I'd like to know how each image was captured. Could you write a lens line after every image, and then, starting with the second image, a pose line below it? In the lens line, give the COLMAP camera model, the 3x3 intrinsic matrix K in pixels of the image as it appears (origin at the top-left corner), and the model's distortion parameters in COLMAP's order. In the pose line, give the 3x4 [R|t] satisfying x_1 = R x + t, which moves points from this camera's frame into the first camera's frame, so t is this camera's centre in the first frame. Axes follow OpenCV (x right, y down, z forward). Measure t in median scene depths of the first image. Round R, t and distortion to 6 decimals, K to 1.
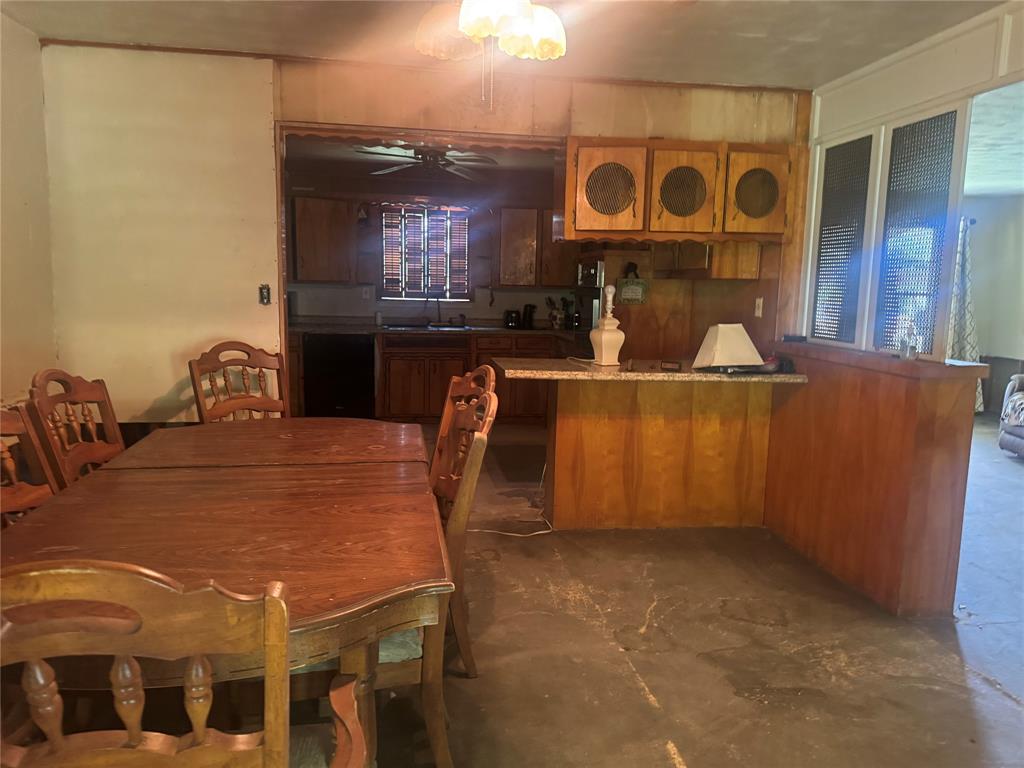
lens RADIAL K [[711.2, 0, 512.0], [0, 711.2, 384.0], [0, 0, 1]] dist [0.134222, -0.240859]
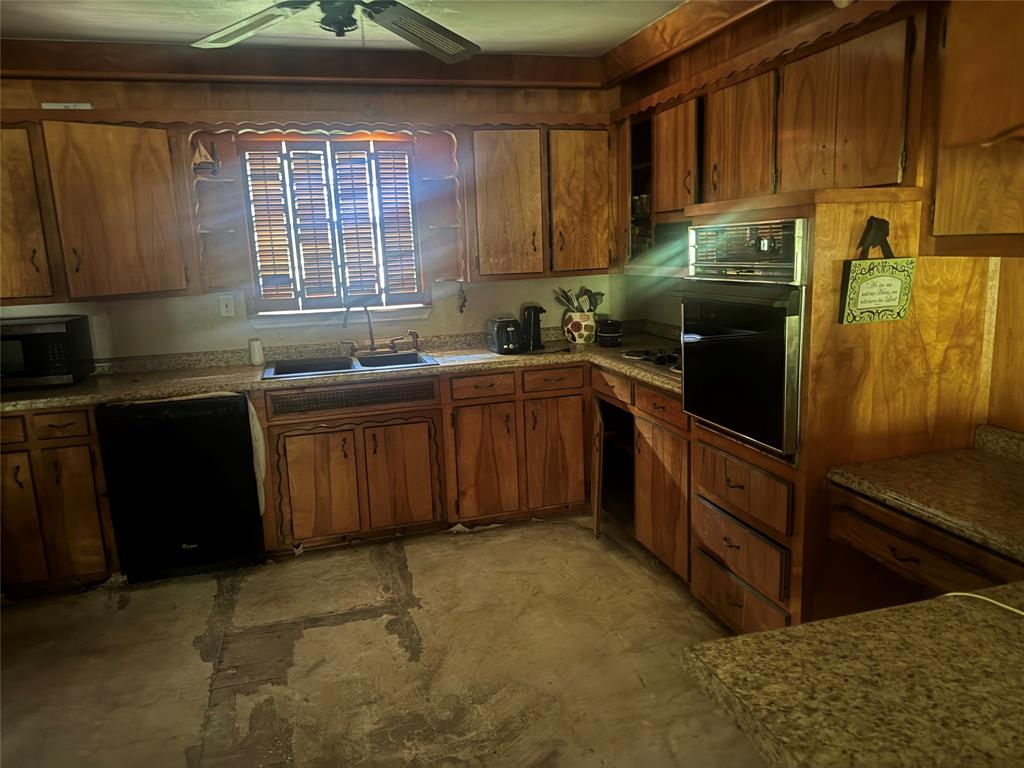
lens RADIAL K [[711.2, 0, 512.0], [0, 711.2, 384.0], [0, 0, 1]] dist [0.134222, -0.240859]
pose [[0.988599, -0.085191, 0.124155, -0.067821], [0.078712, 0.995312, 0.056195, -0.084805], [-0.128360, -0.045782, 0.990670, 0.450447]]
